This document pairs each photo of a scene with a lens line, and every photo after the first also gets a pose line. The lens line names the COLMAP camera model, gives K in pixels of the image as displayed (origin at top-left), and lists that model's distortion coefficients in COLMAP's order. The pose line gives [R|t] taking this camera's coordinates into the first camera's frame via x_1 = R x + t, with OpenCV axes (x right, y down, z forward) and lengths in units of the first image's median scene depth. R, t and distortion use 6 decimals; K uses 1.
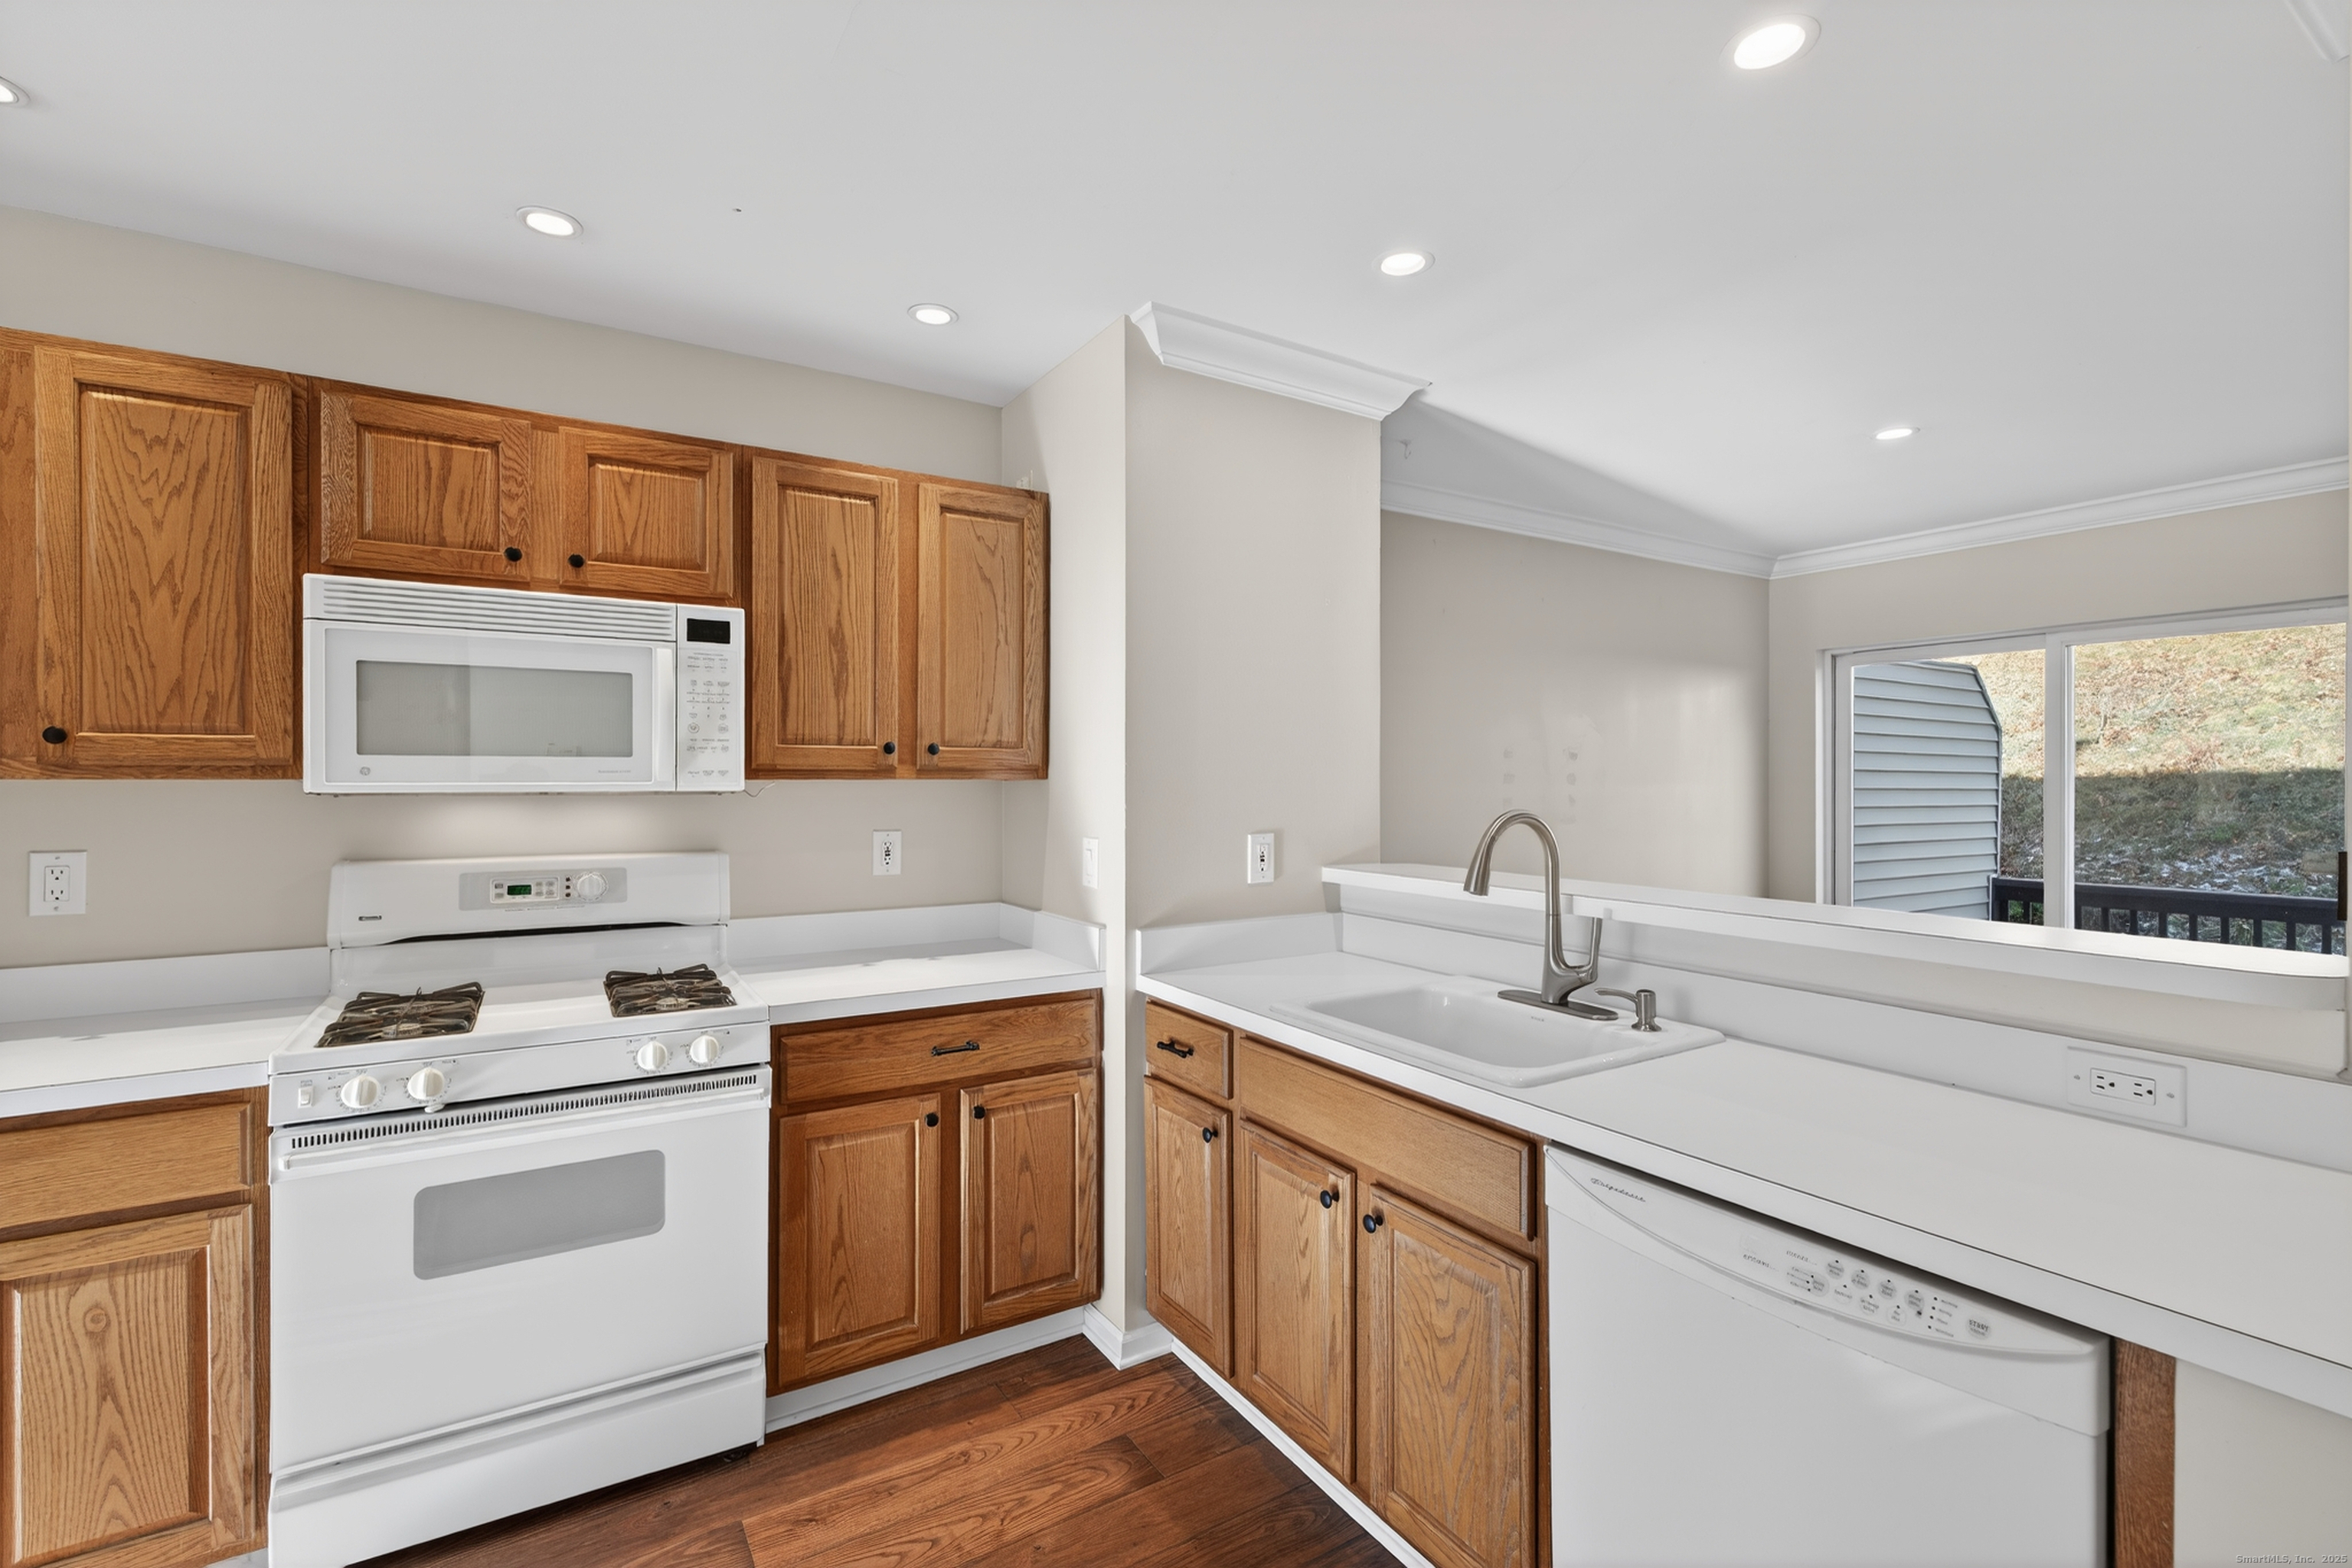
lens RADIAL K [[1037.1, 0, 1179.8], [0, 1037.1, 779.4], [0, 0, 1]] dist [0.003483, -0.002501]
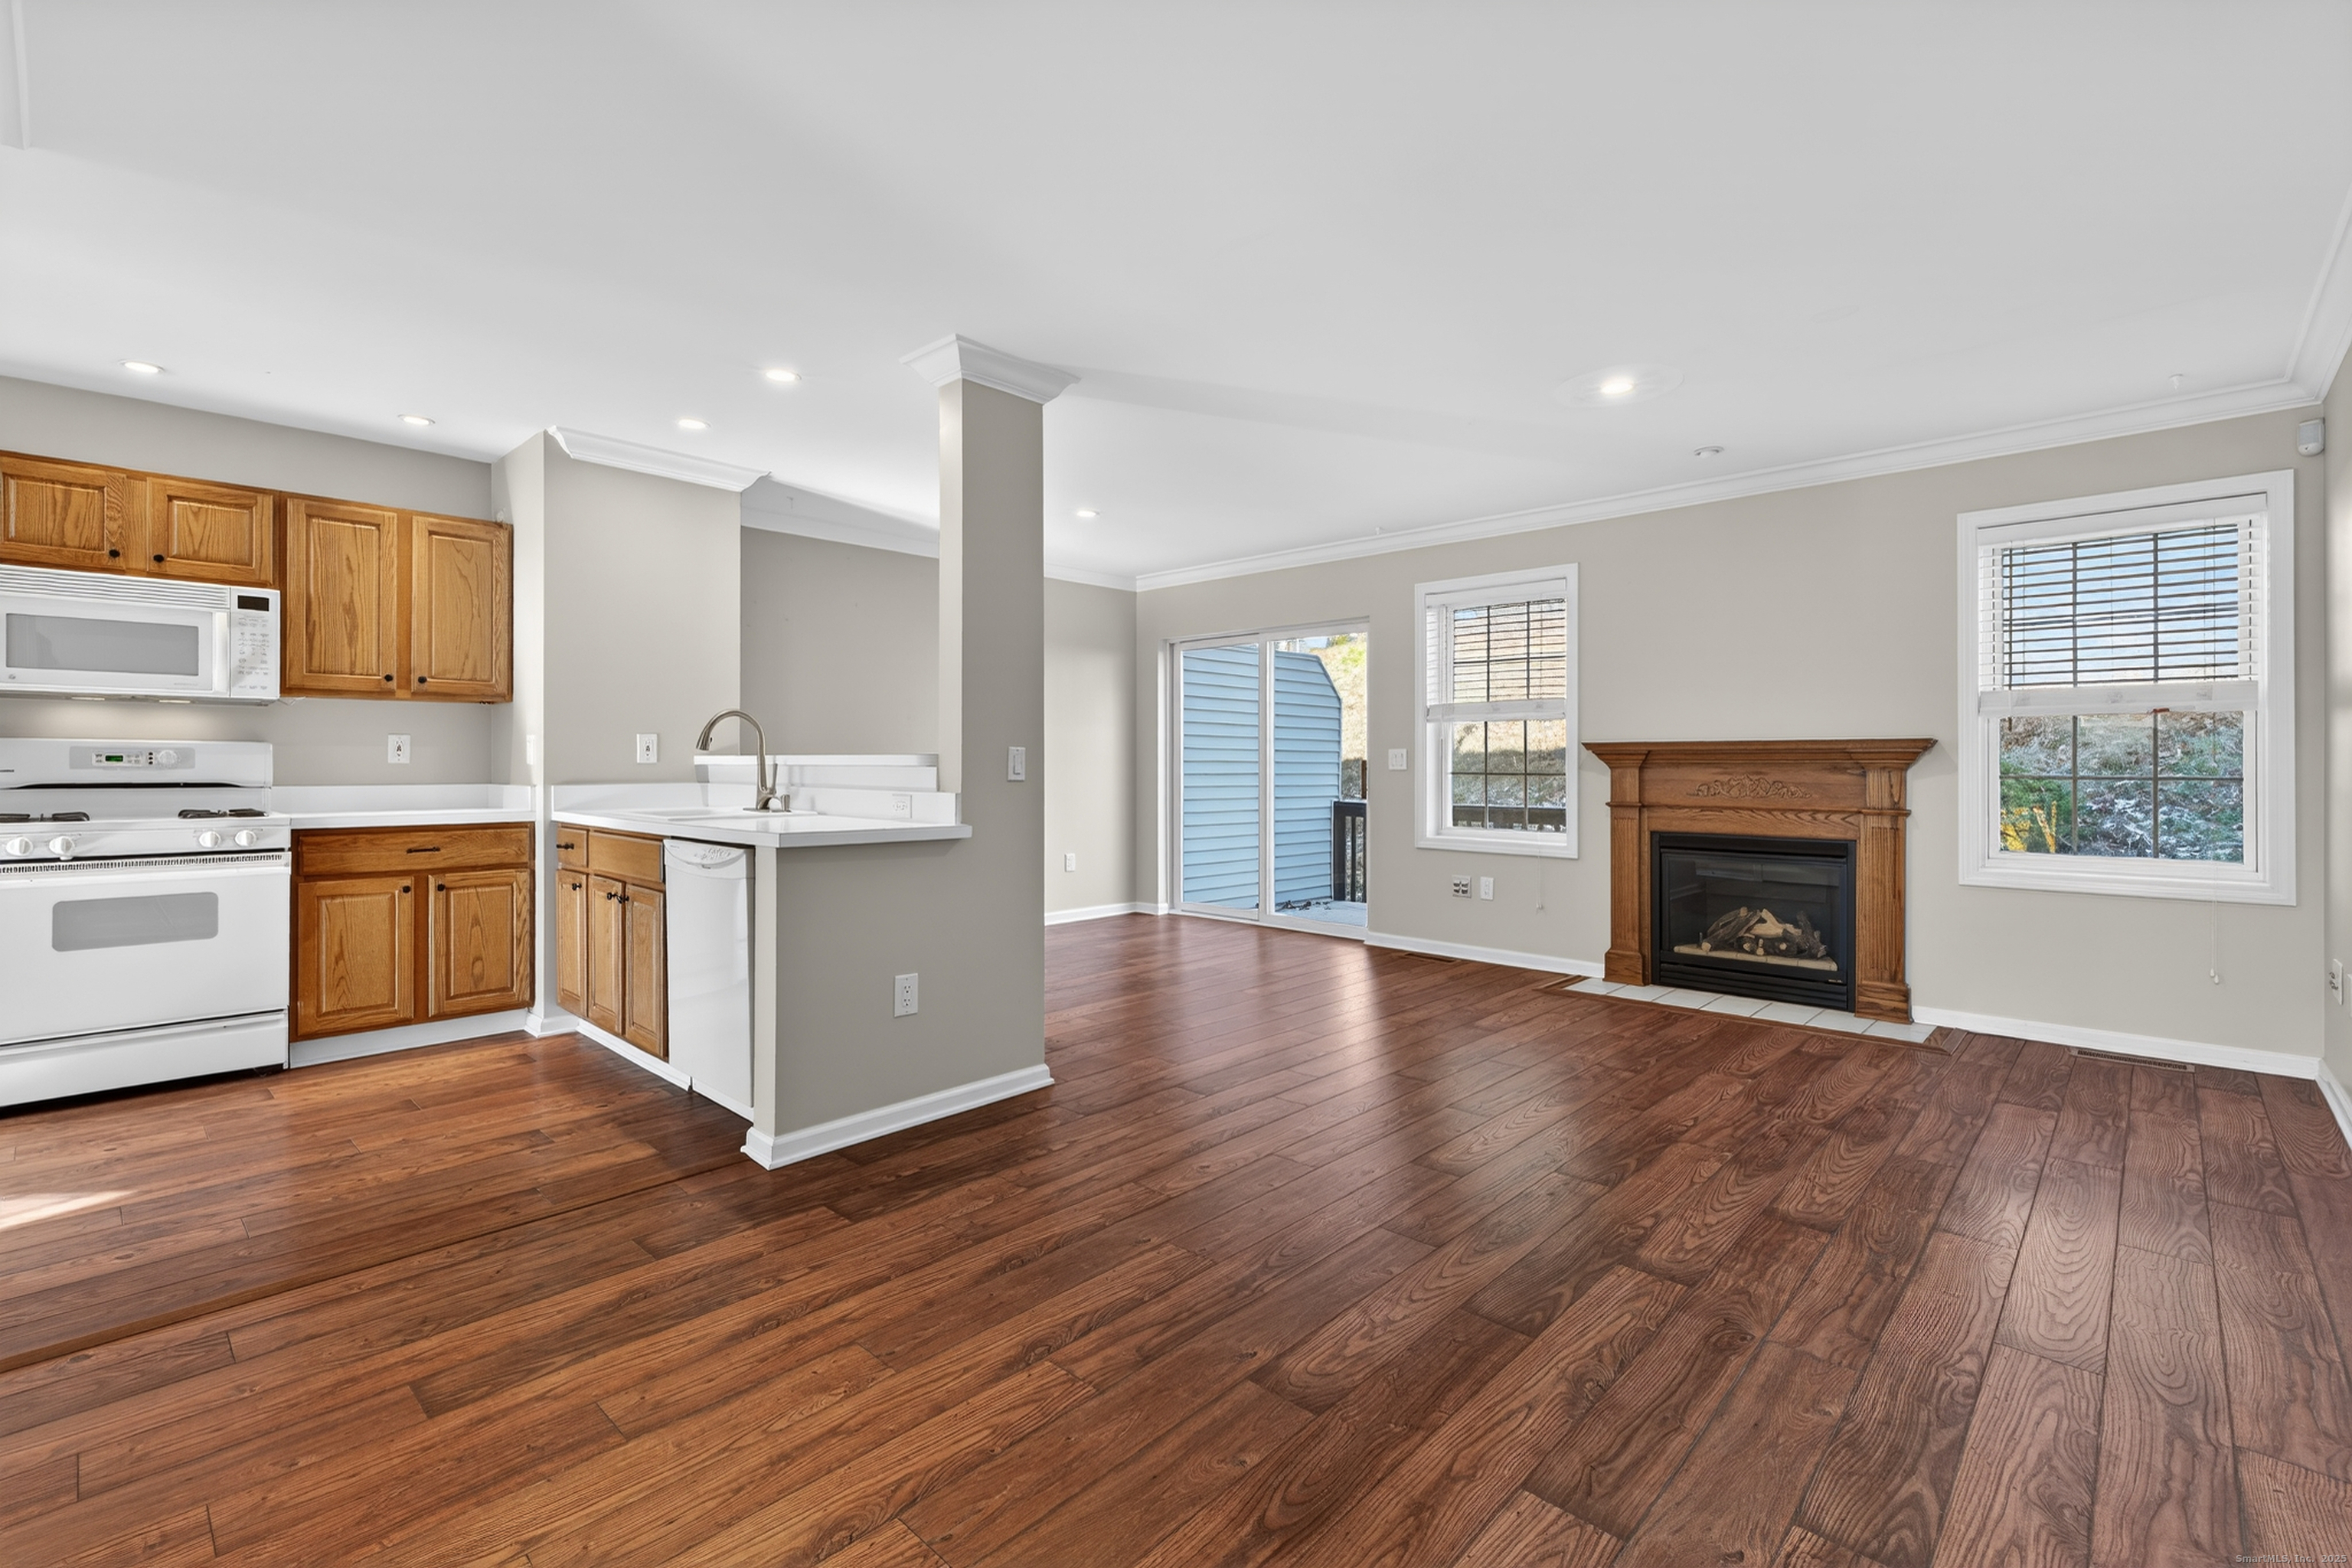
lens RADIAL K [[1037.1, 0, 1175.6], [0, 1037.1, 759.6], [0, 0, 1]] dist [0.003483, -0.002501]
pose [[0.966768, -0.000065, 0.255655, 0.537149], [0.001368, 0.999987, -0.004918, 0.116285], [-0.255651, 0.005105, 0.966756, -0.965545]]
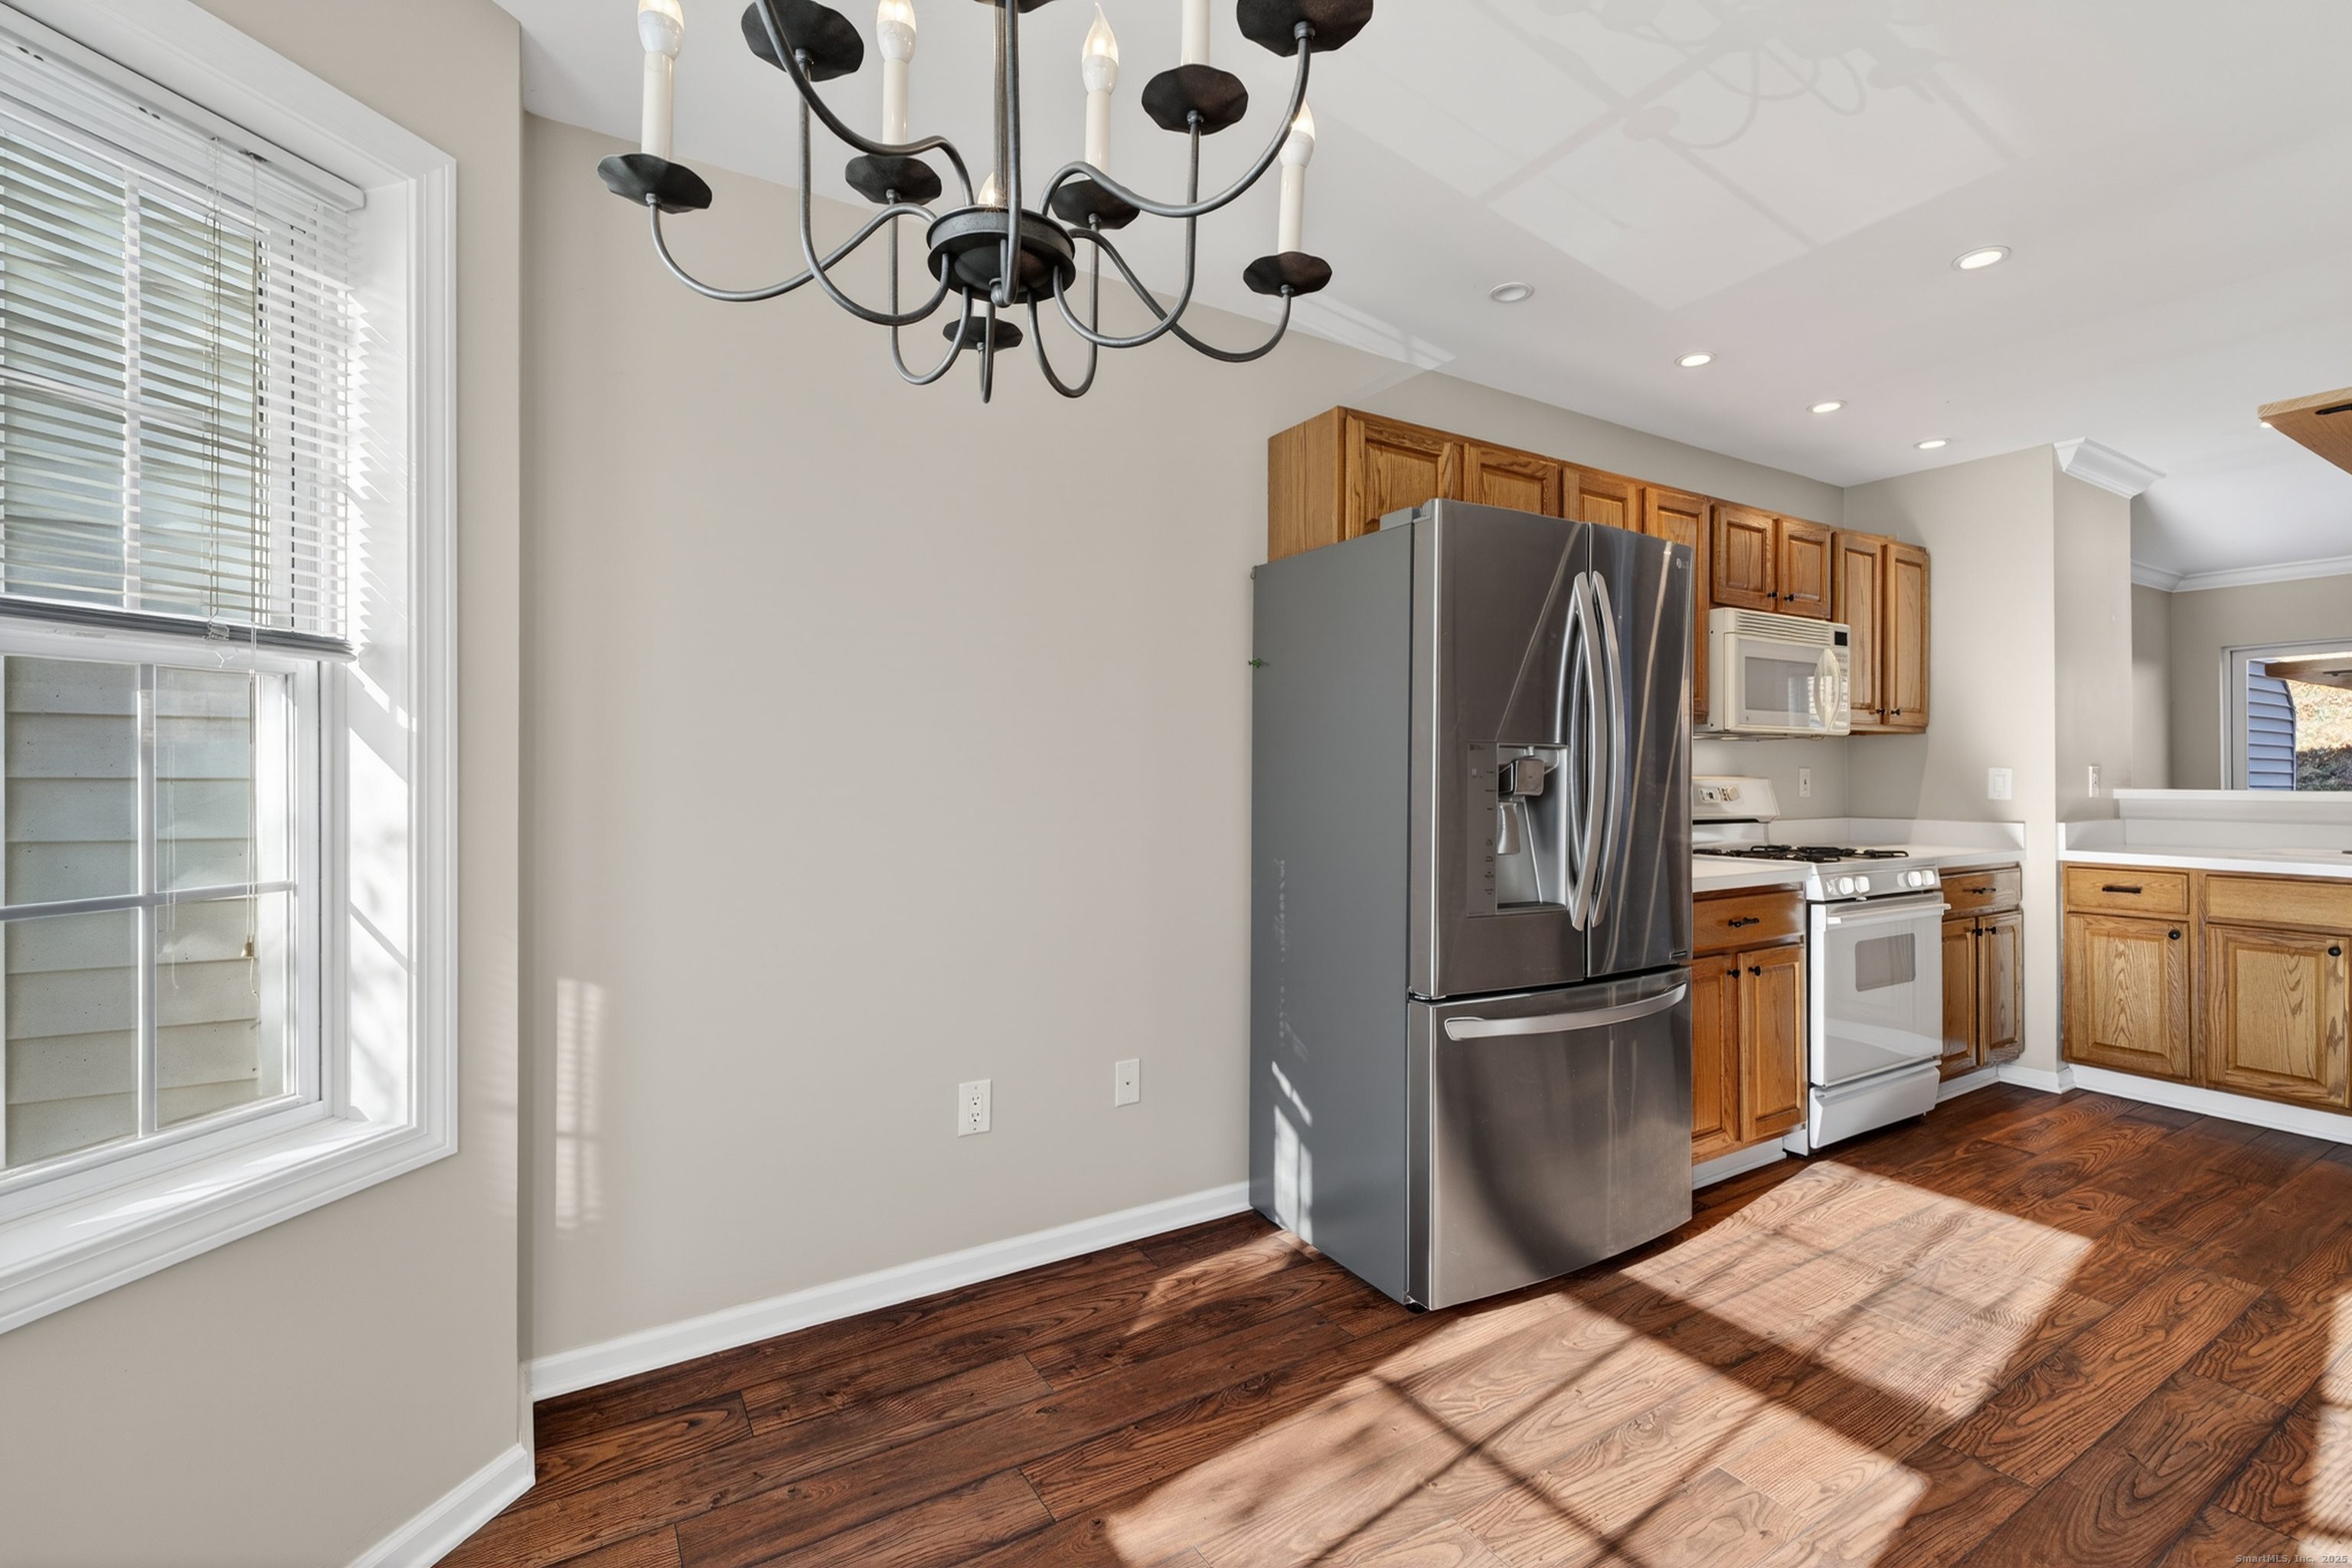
lens RADIAL K [[1037.1, 0, 1168.2], [0, 1037.1, 769.9], [0, 0, 1]] dist [0.003483, -0.002501]
pose [[0.999965, -0.001719, -0.008129, -1.460174], [0.001661, 0.999973, -0.007181, 0.074783], [0.008141, 0.007167, 0.999941, -0.645814]]
